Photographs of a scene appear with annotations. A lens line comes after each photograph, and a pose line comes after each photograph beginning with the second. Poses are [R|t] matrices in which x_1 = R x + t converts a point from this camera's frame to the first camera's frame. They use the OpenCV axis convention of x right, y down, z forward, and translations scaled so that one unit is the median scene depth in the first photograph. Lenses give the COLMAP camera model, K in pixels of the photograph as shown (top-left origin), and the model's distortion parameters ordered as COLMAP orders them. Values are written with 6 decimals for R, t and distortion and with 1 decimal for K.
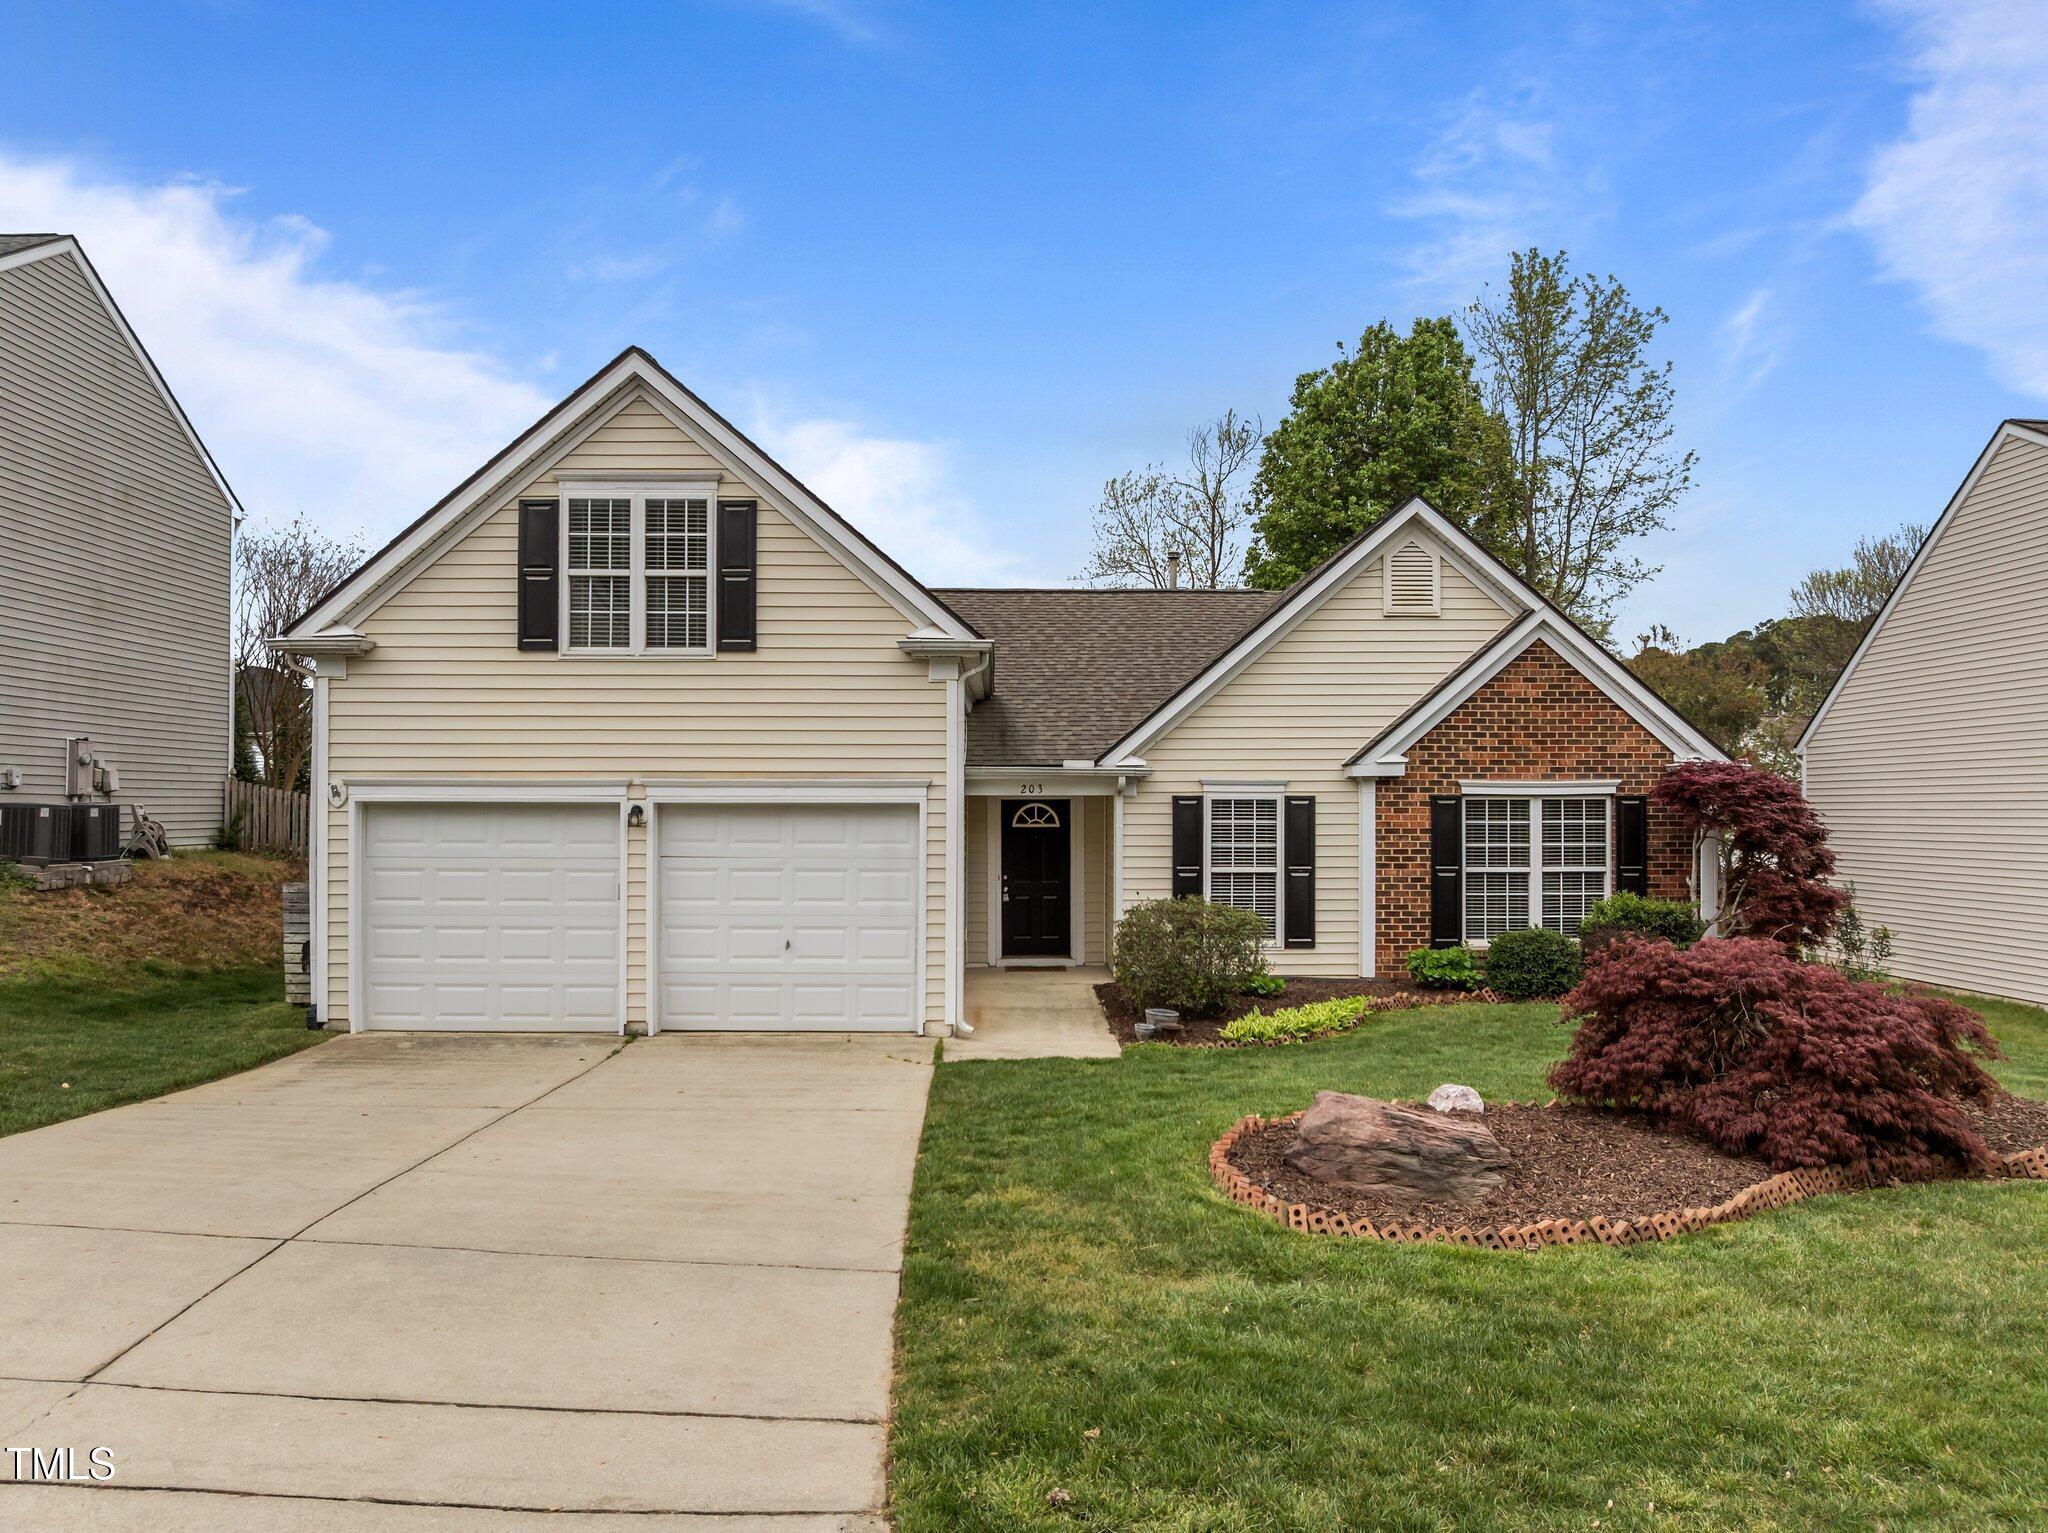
lens RADIAL K [[1451.6, 0, 1021.7], [0, 1451.6, 803.7], [0, 0, 1]] dist [-0.027223, -0.000956]
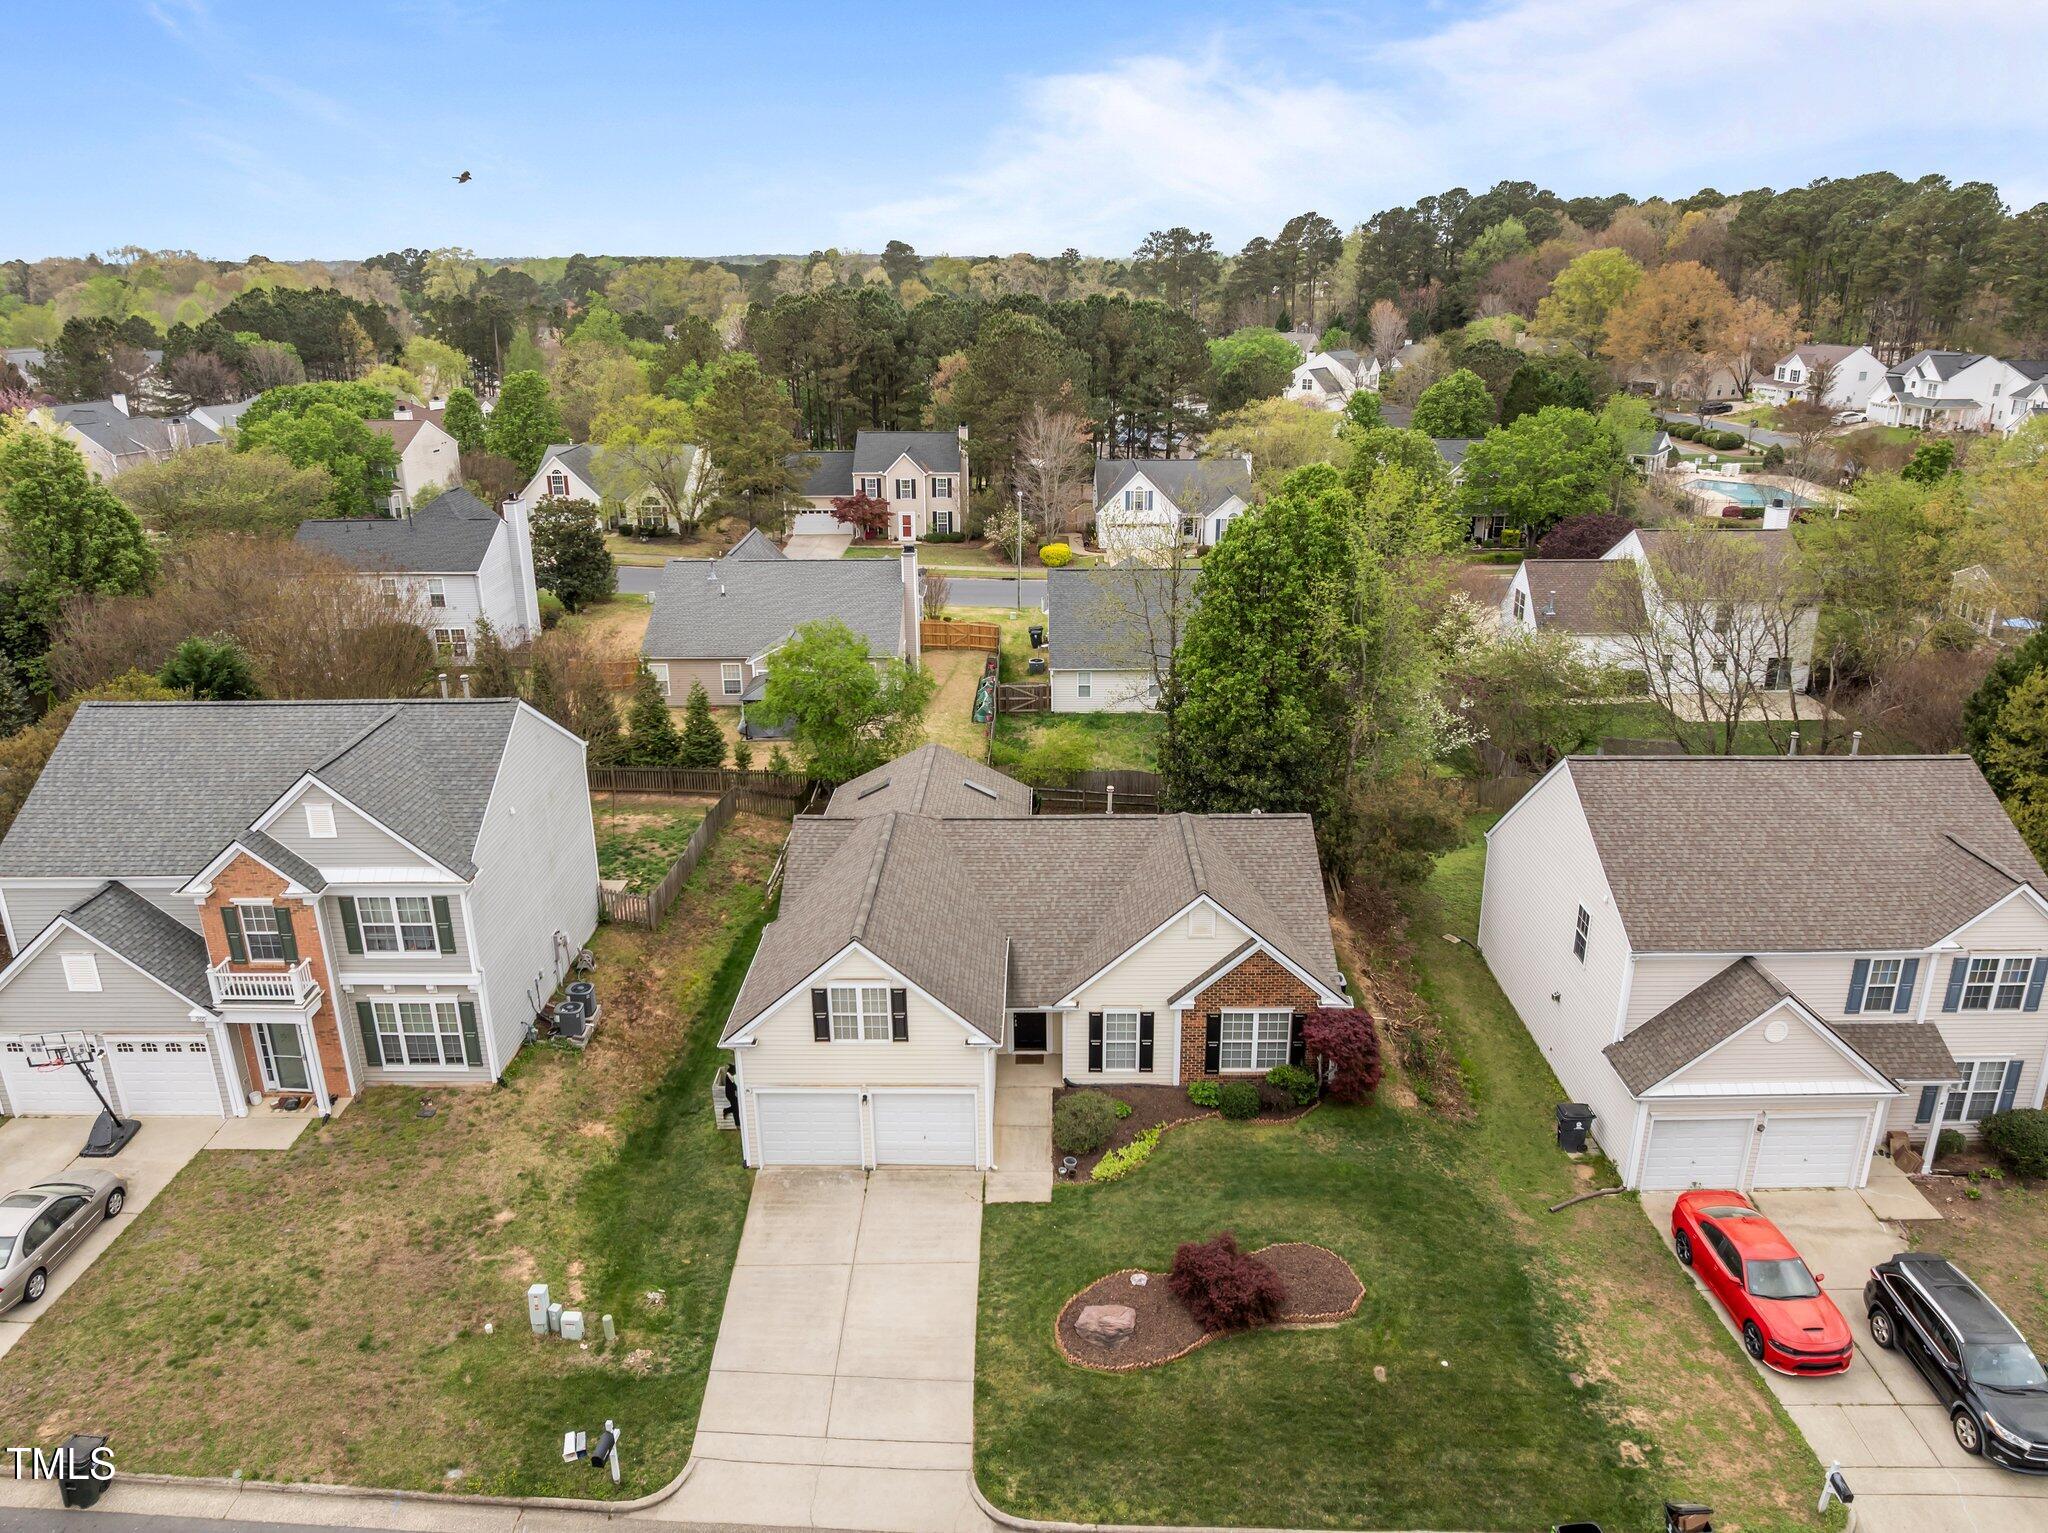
lens RADIAL K [[1437.0, 0, 1024.0], [0, 1437.0, 766.5], [0, 0, 1]] dist [-0.015469, -0.000701]
pose [[0.999319, 0.000975, -0.036895, 0.085662], [0.011653, 0.940178, 0.340485, -1.099529], [0.035020, -0.340683, 0.939526, -0.923432]]
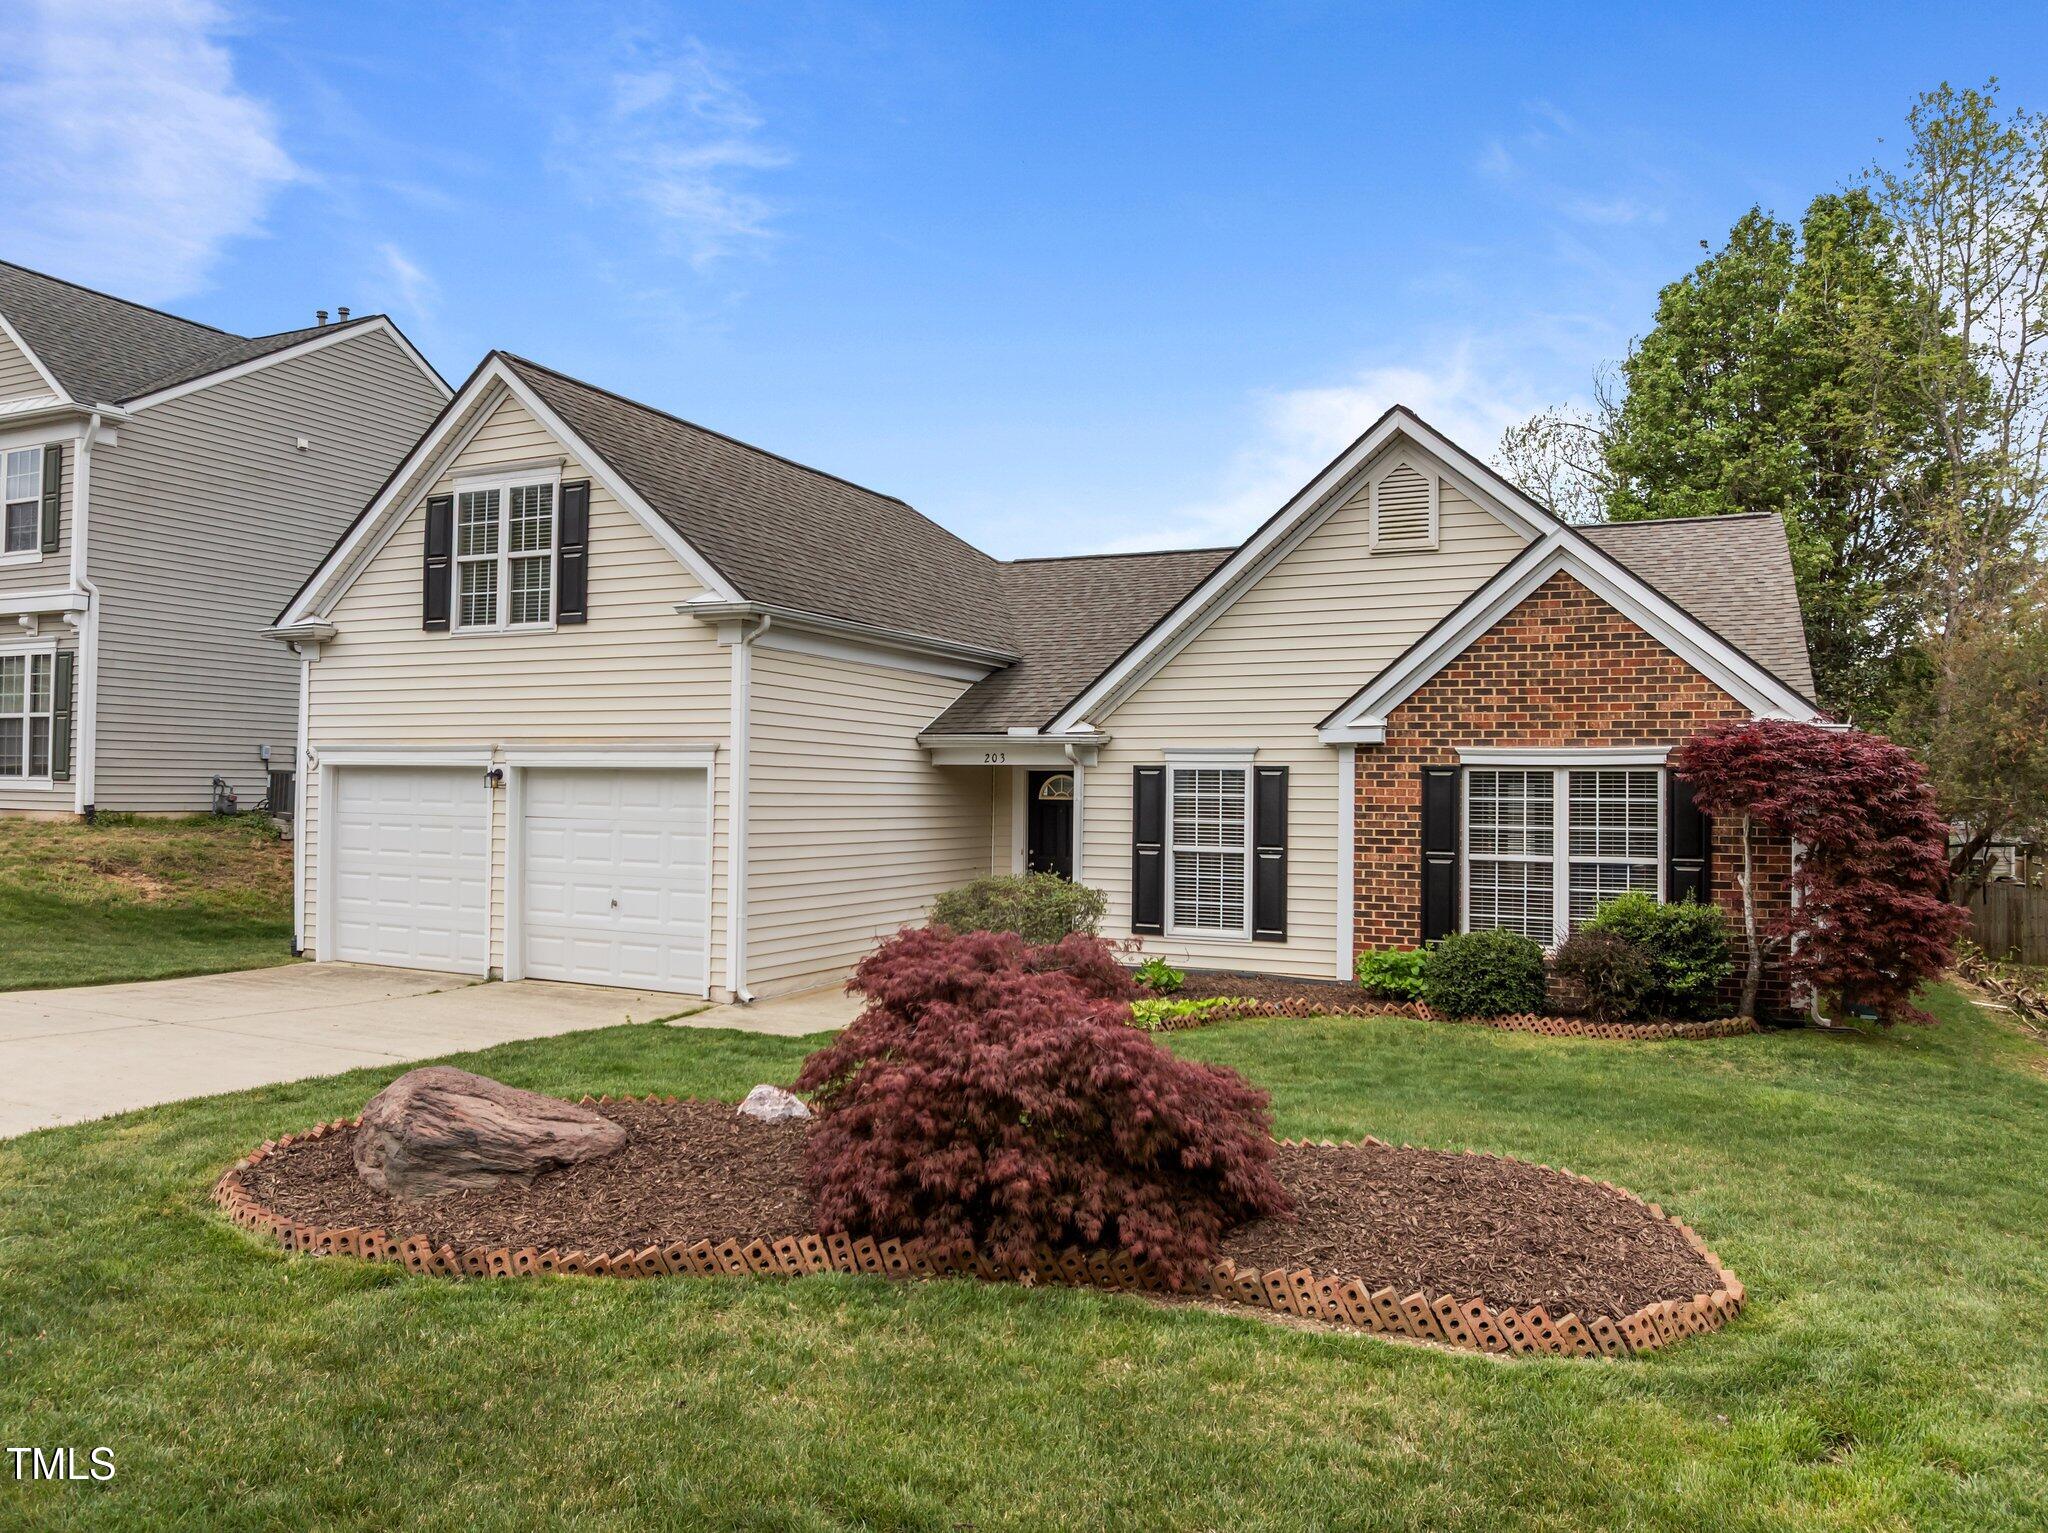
lens RADIAL K [[1431.7, 0, 1024.0], [0, 1431.7, 766.5], [0, 0, 1]] dist [-0.030205, 0.006624]
pose [[0.896775, 0.002712, -0.442478, 0.440342], [-0.009715, 0.999861, -0.013559, 0.008004], [0.442380, 0.016458, 0.896677, 0.165622]]
